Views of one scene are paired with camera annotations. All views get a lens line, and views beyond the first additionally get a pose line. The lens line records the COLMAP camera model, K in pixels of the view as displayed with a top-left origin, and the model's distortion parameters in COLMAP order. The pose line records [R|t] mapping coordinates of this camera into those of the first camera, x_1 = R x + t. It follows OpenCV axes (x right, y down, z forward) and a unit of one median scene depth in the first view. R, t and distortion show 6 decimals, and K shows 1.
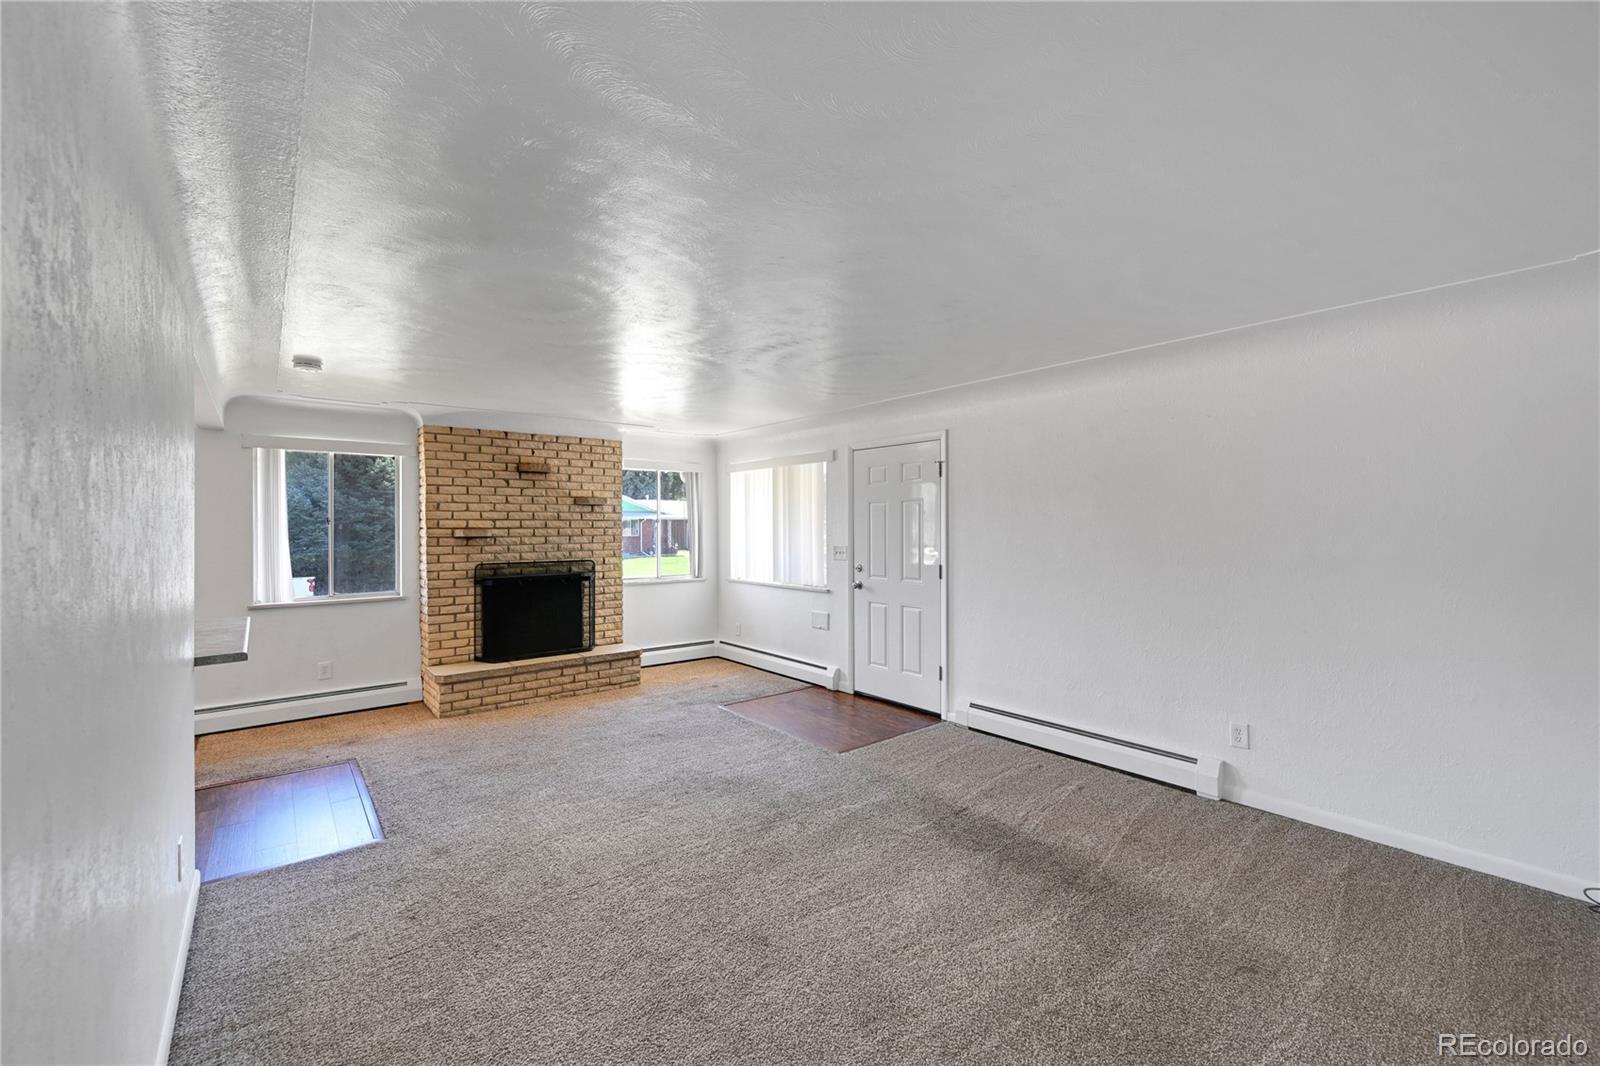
lens RADIAL K [[639.1, 0, 792.1], [0, 639.1, 528.4], [0, 0, 1]] dist [0.000149, -0.000012]
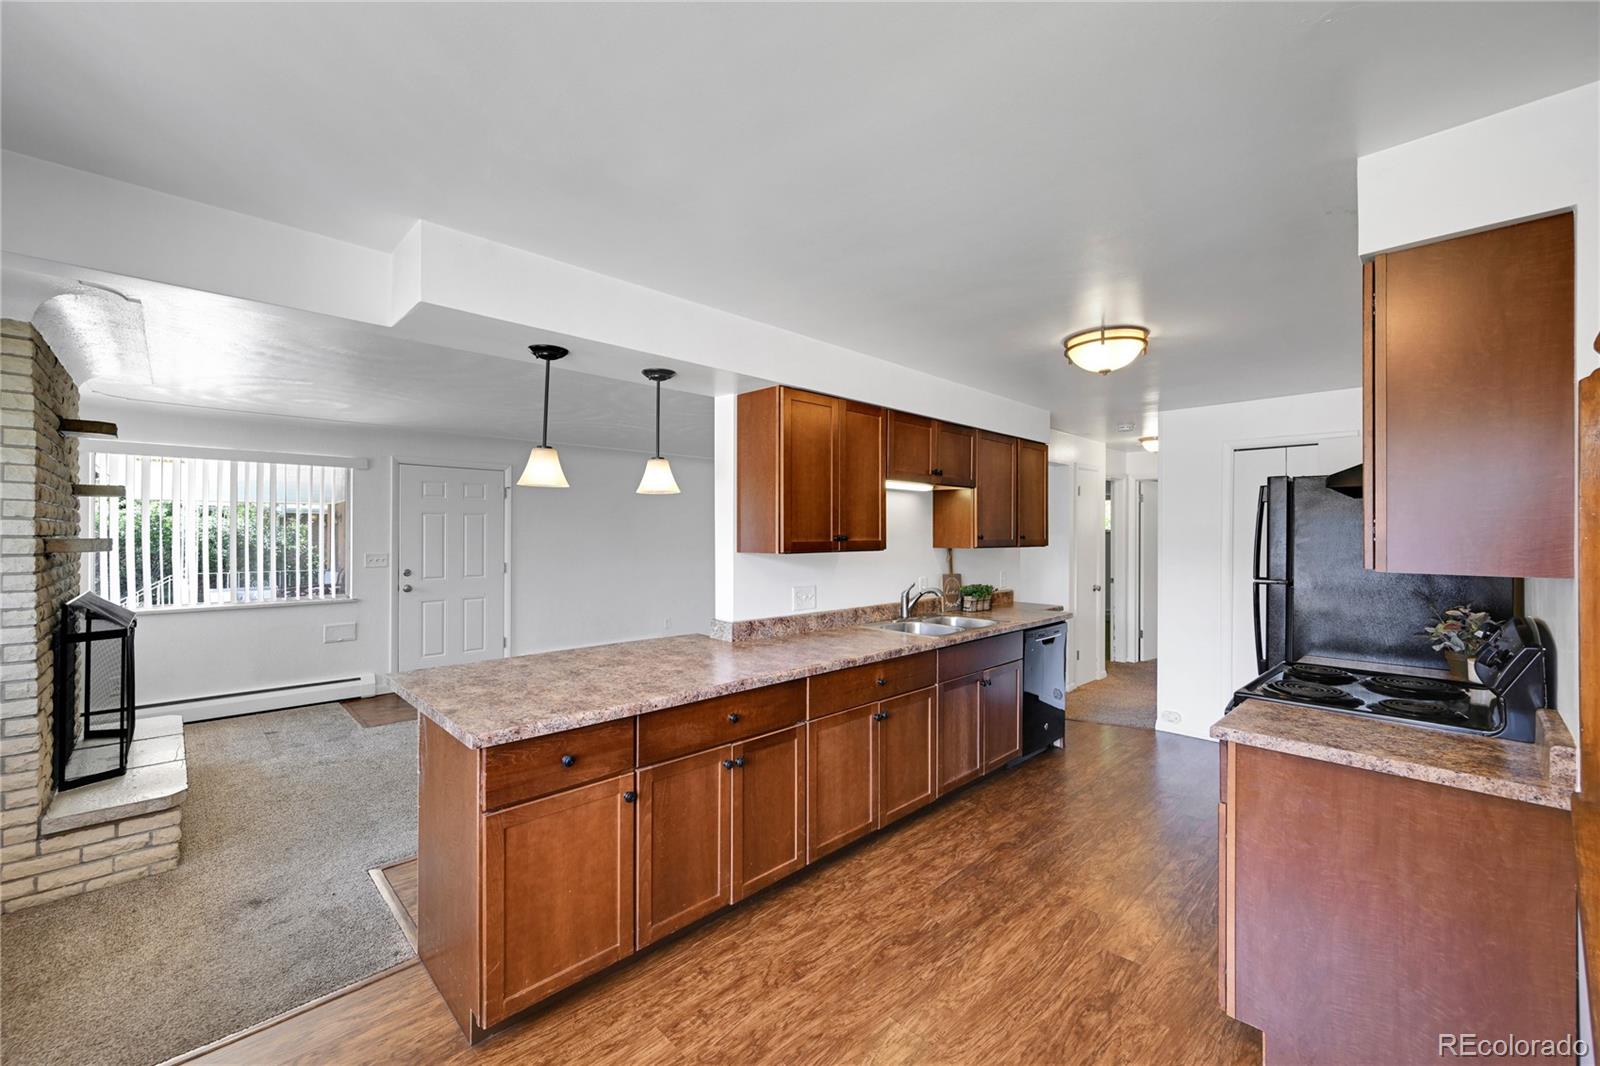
lens RADIAL K [[639.1, 0, 790.6], [0, 639.1, 533.3], [0, 0, 1]] dist [0.000149, -0.000012]
pose [[-0.091778, 0.003099, 0.995775, -1.038918], [0.005002, 0.999984, -0.002651, 0.001786], [-0.995767, 0.004737, -0.091792, 0.449710]]
